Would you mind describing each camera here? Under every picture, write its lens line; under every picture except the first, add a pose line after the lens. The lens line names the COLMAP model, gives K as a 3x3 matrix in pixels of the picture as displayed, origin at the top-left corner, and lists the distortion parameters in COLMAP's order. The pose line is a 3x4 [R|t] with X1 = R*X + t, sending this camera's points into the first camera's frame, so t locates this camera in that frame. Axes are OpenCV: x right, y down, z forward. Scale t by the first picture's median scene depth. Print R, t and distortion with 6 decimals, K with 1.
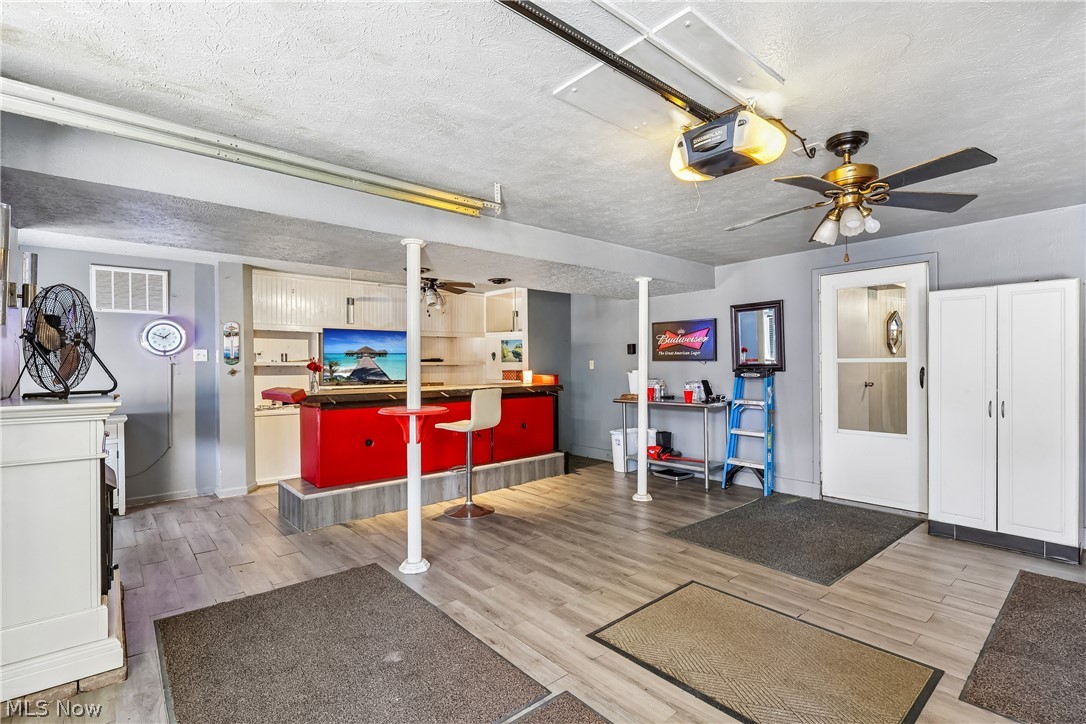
lens RADIAL K [[507.2, 0, 539.1], [0, 507.2, 368.8], [0, 0, 1]] dist [0.001532, 0.000018]
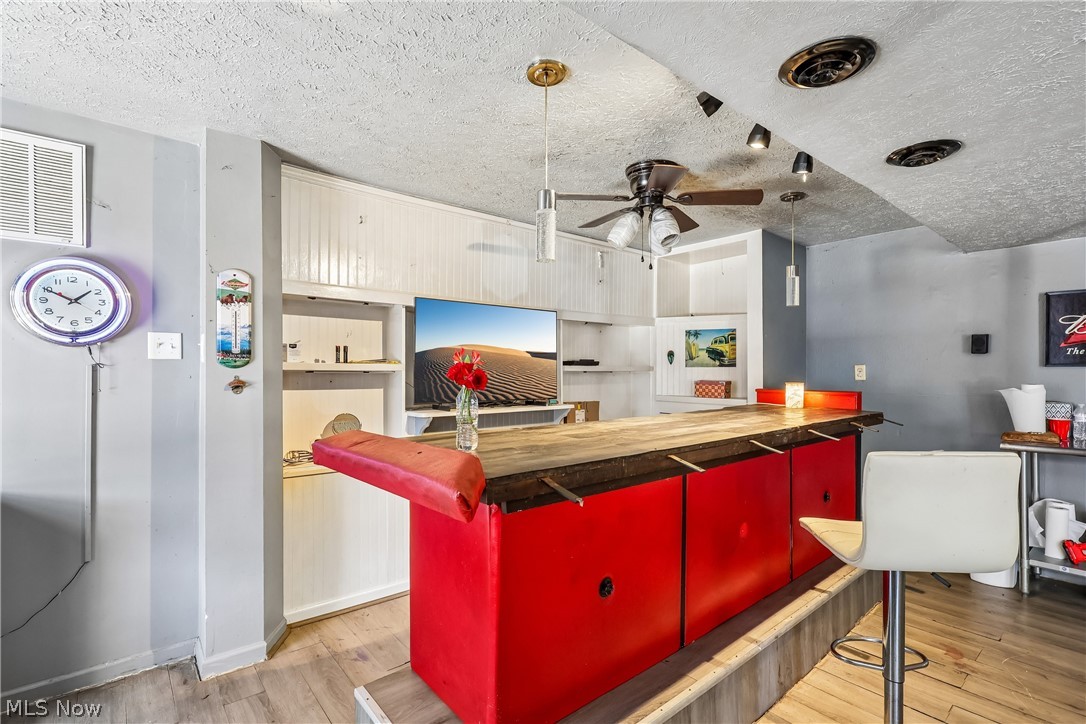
lens RADIAL K [[507.2, 0, 539.1], [0, 507.2, 368.8], [0, 0, 1]] dist [0.001532, 0.000018]
pose [[0.999742, 0.006284, -0.021837, -0.332546], [-0.006550, 0.999905, -0.012125, -0.003521], [0.021759, 0.012265, 0.999688, 0.566494]]
